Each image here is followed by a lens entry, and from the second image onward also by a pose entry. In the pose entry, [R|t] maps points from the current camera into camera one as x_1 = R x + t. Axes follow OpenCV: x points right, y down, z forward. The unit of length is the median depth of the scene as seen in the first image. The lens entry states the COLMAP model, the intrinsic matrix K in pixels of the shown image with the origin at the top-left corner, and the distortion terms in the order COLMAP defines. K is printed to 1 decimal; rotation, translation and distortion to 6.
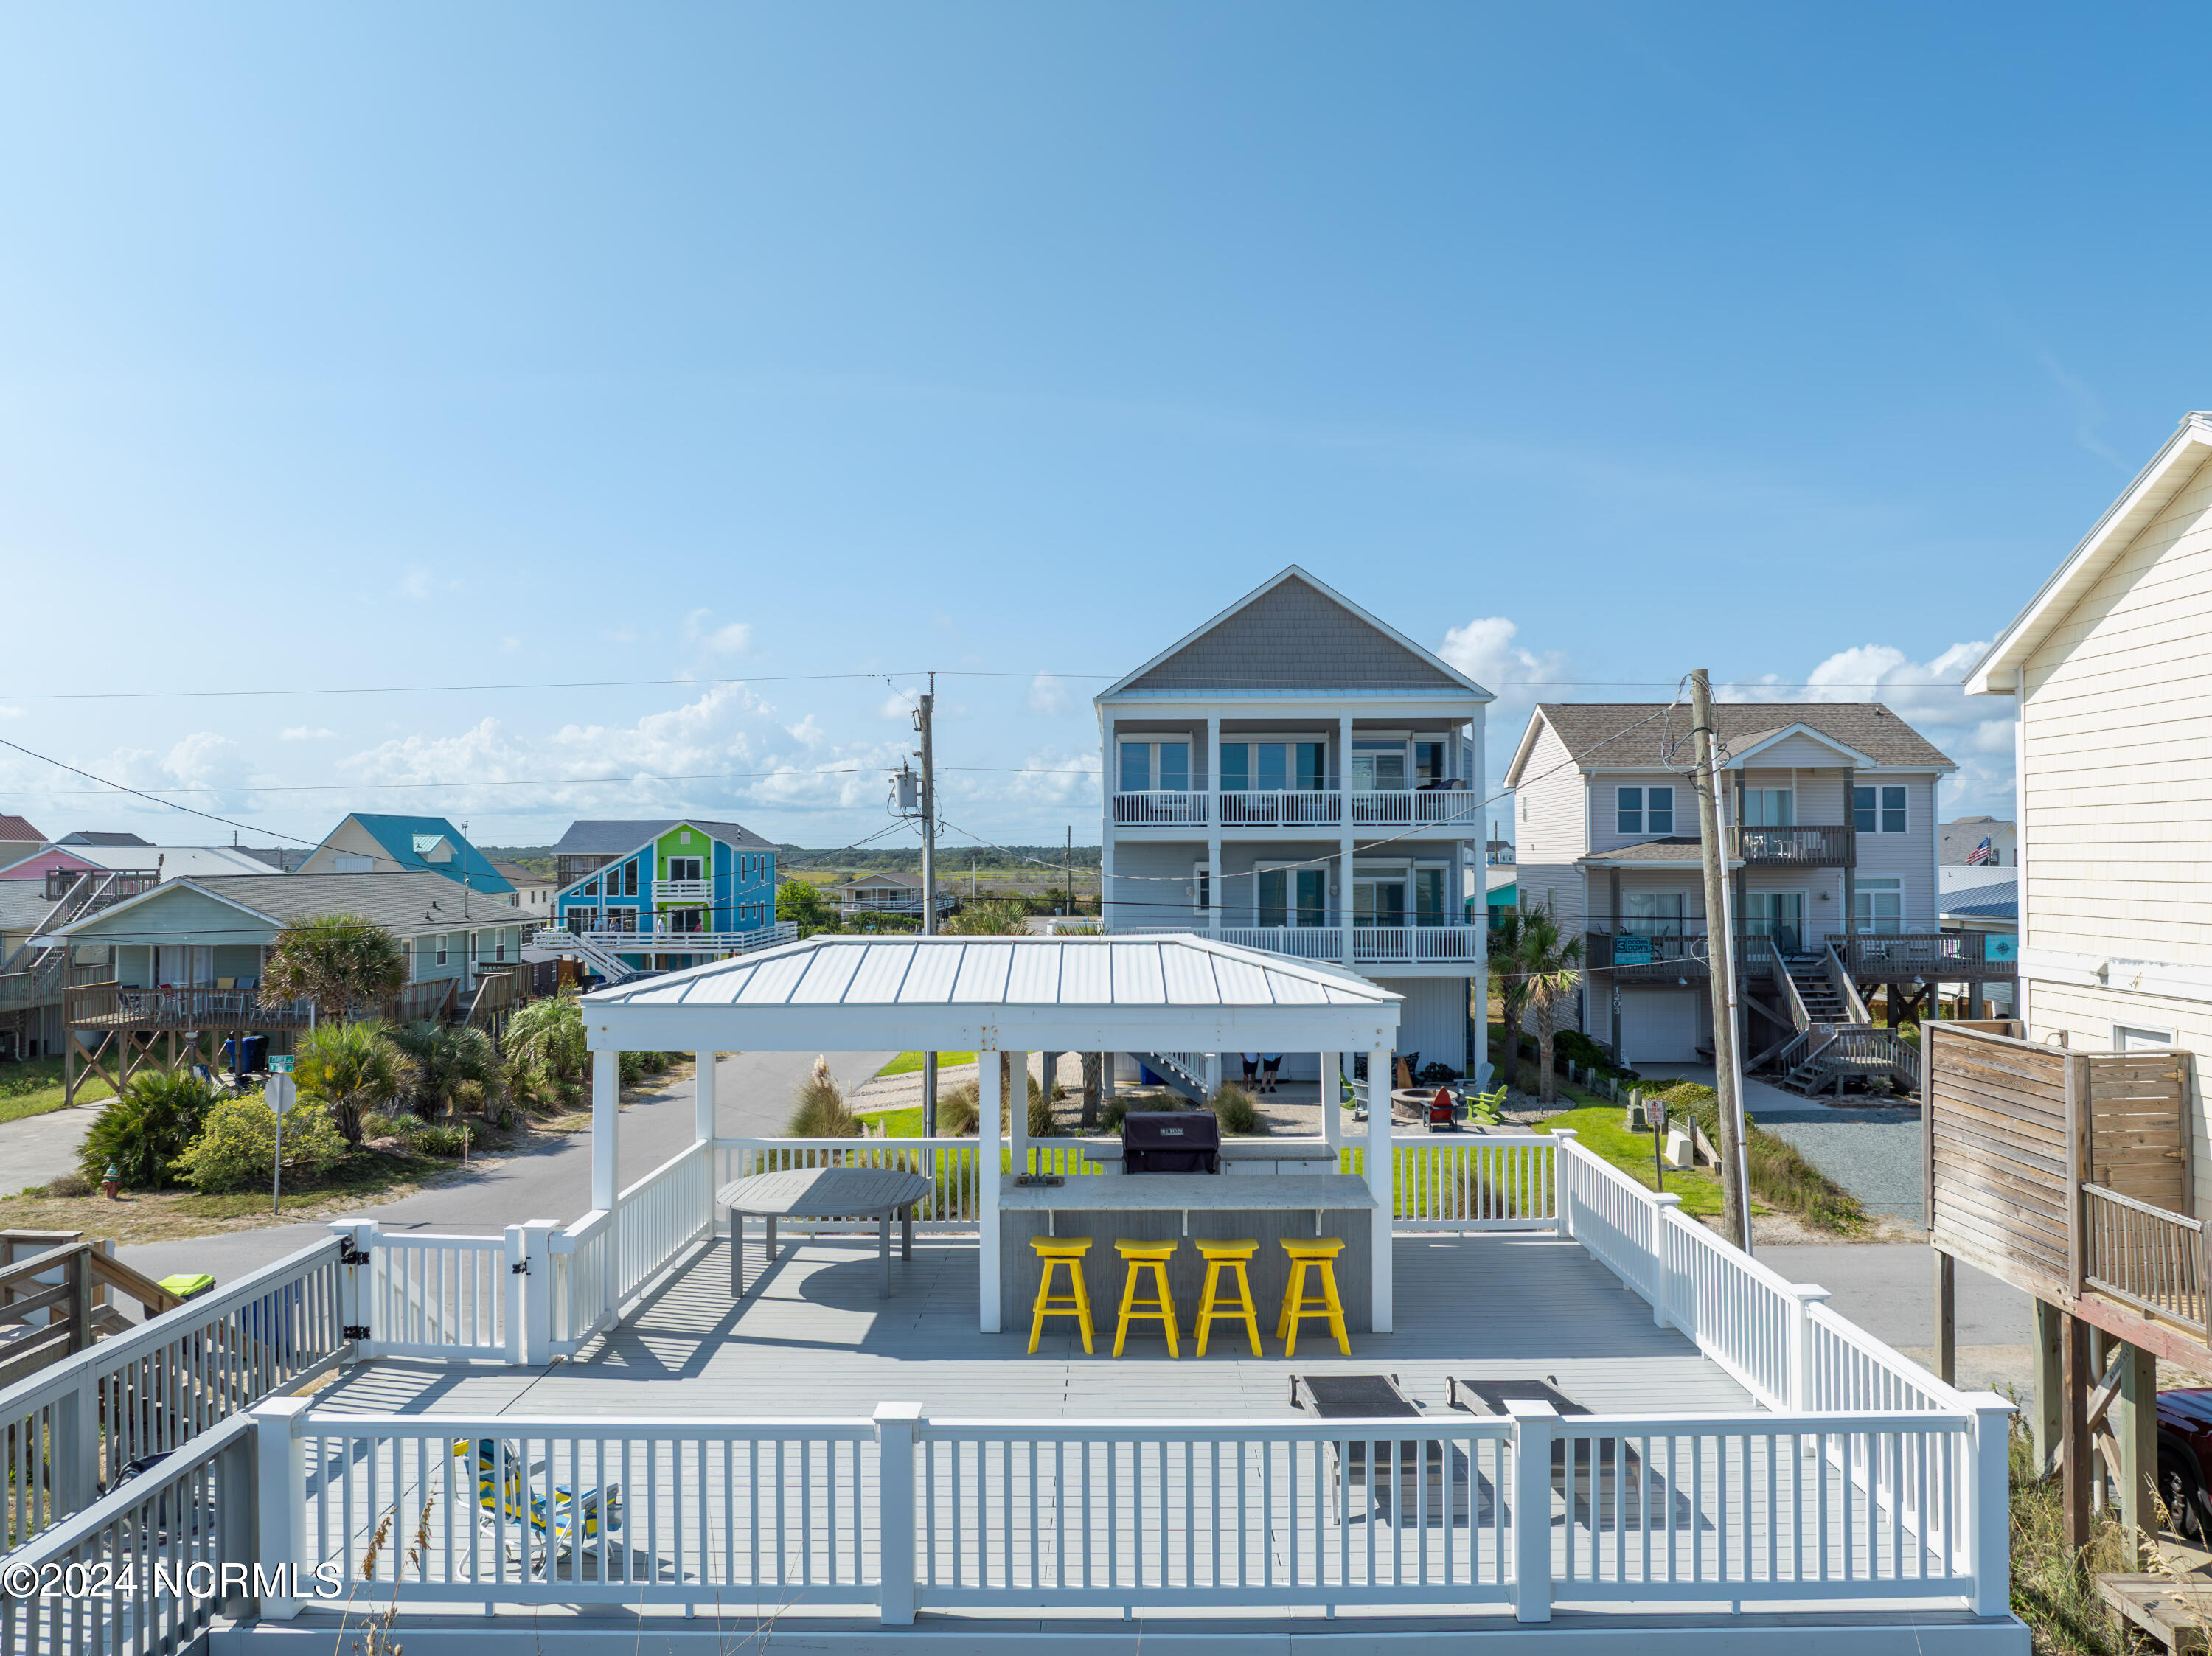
lens RADIAL K [[1556.5, 0, 1119.9], [0, 1556.5, 821.3], [0, 0, 1]] dist [-0.031738, -0.004743]
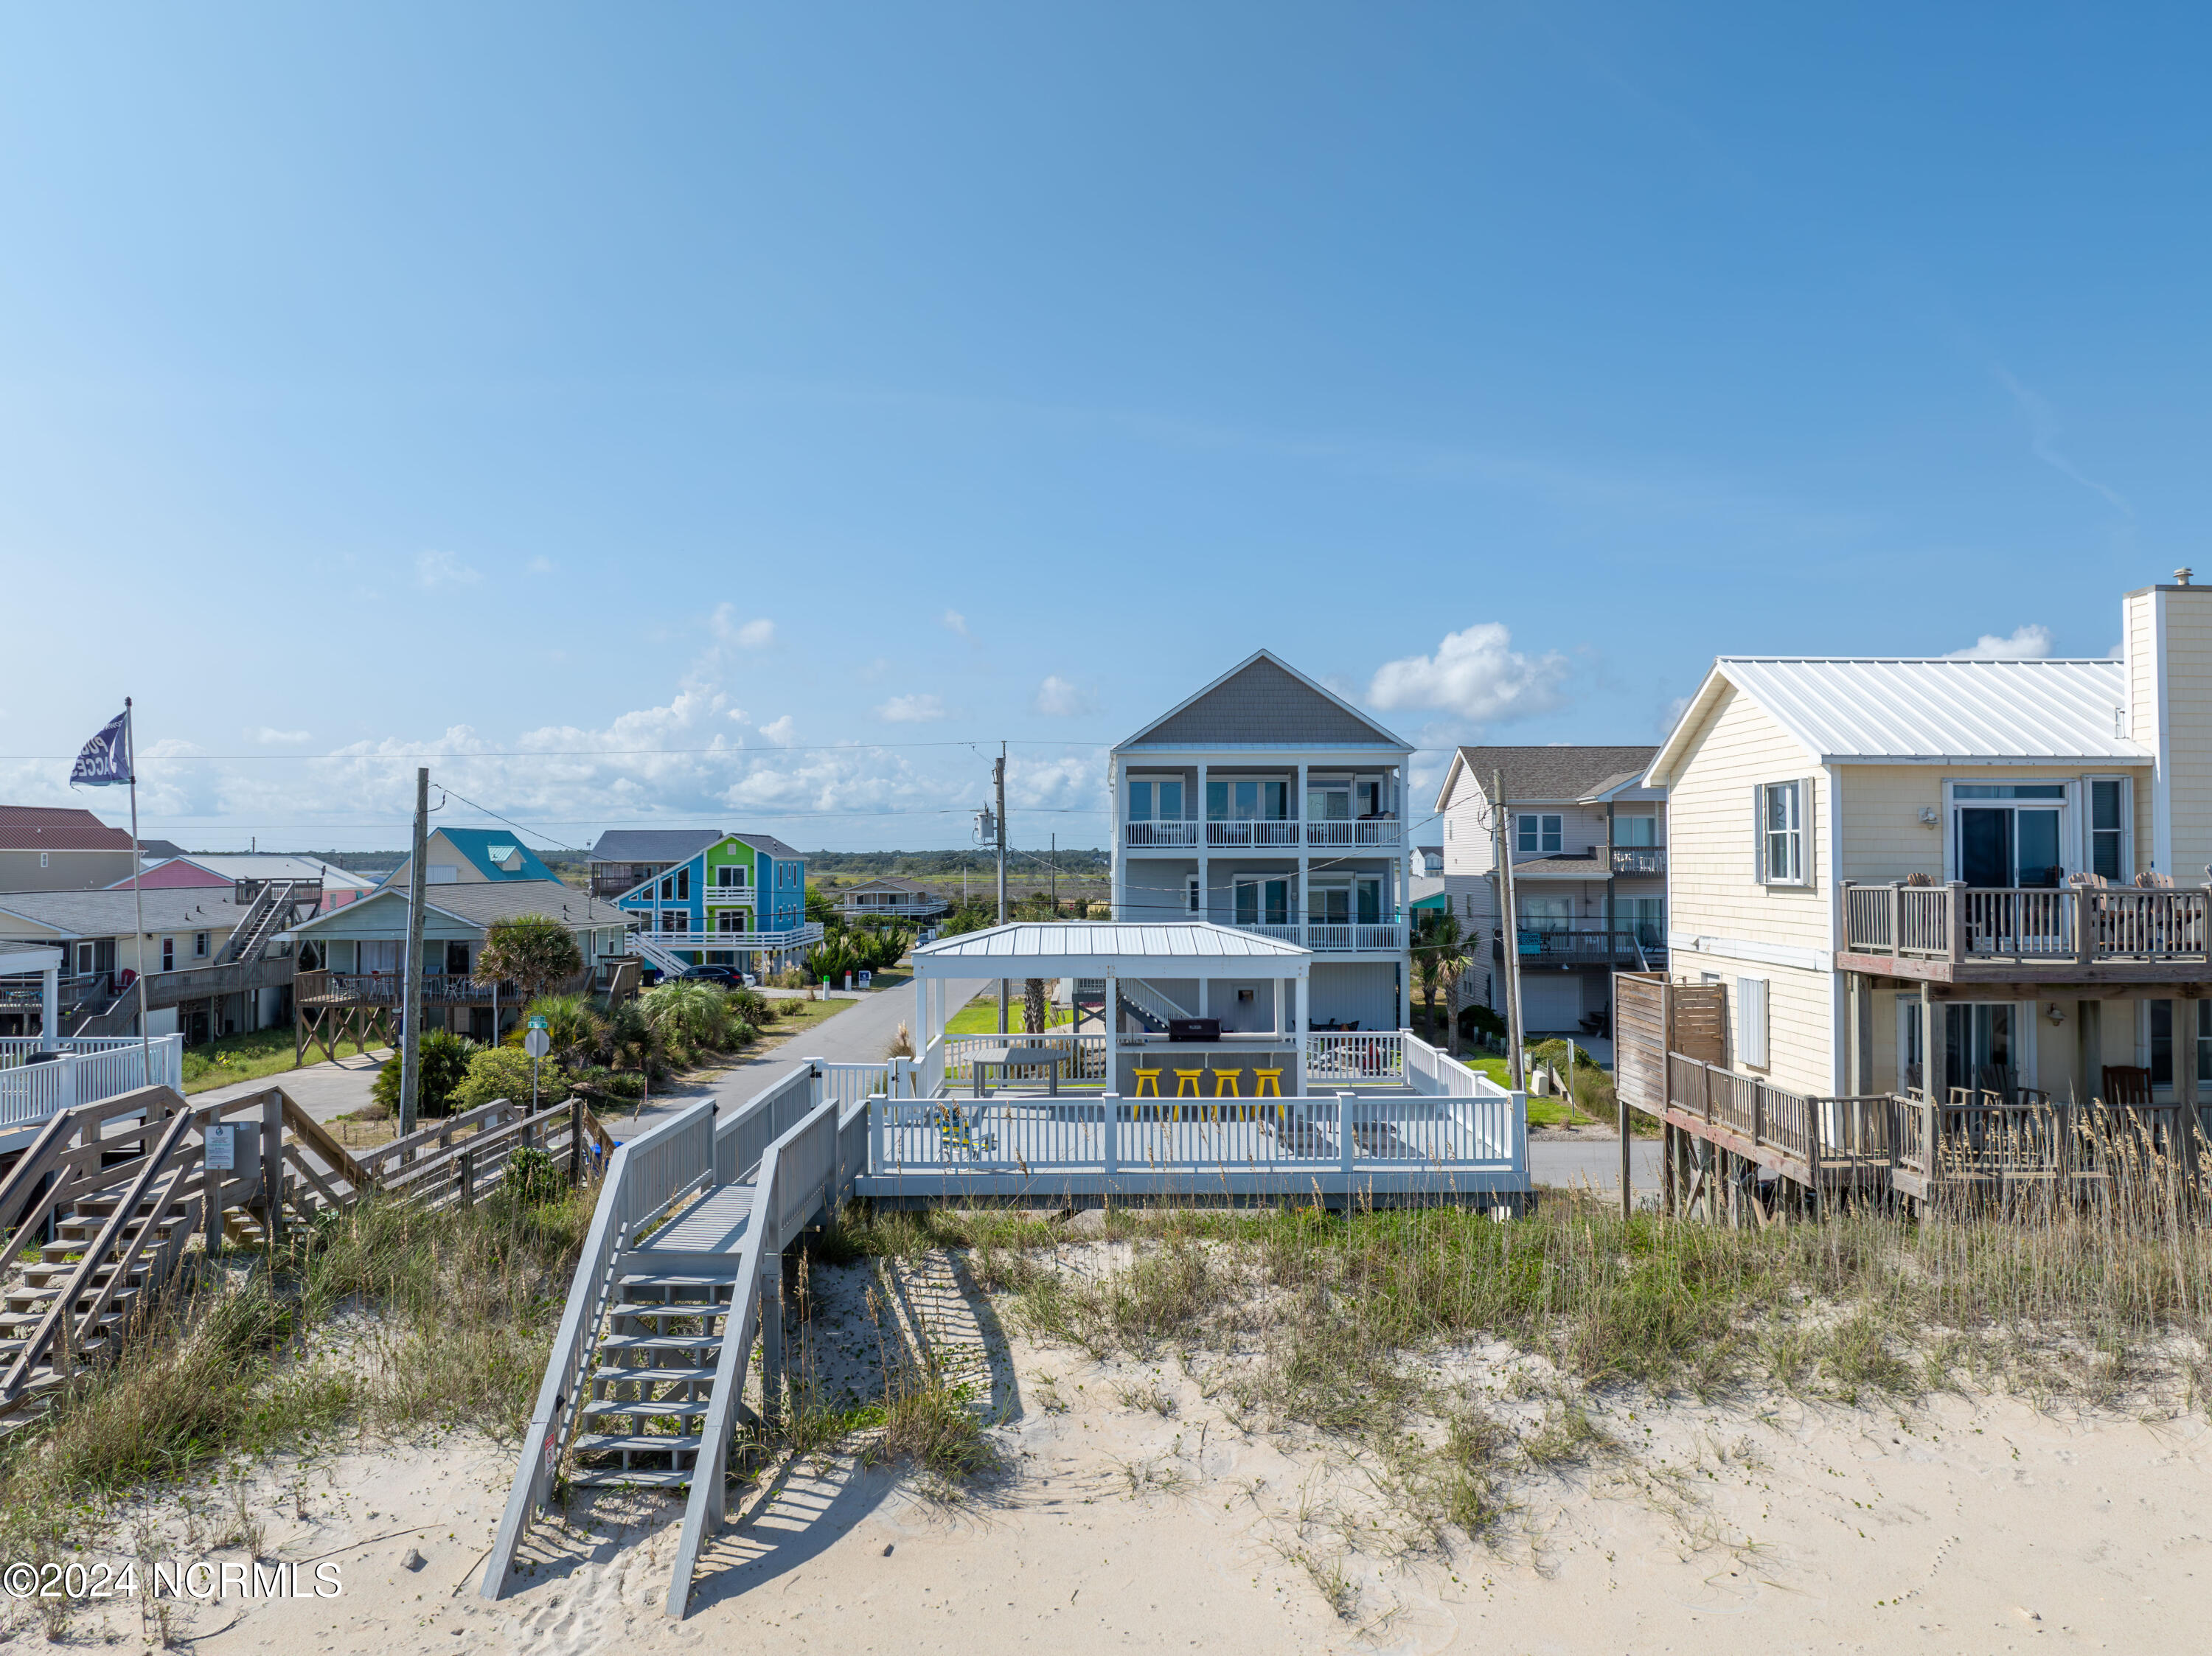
lens RADIAL K [[1556.5, 0, 1119.9], [0, 1556.5, 821.3], [0, 0, 1]] dist [-0.031738, -0.004743]
pose [[0.999848, 0.000766, 0.017420, -0.030950], [-0.000729, 0.999998, -0.002105, -0.015715], [-0.017422, 0.002092, 0.999846, -0.301128]]
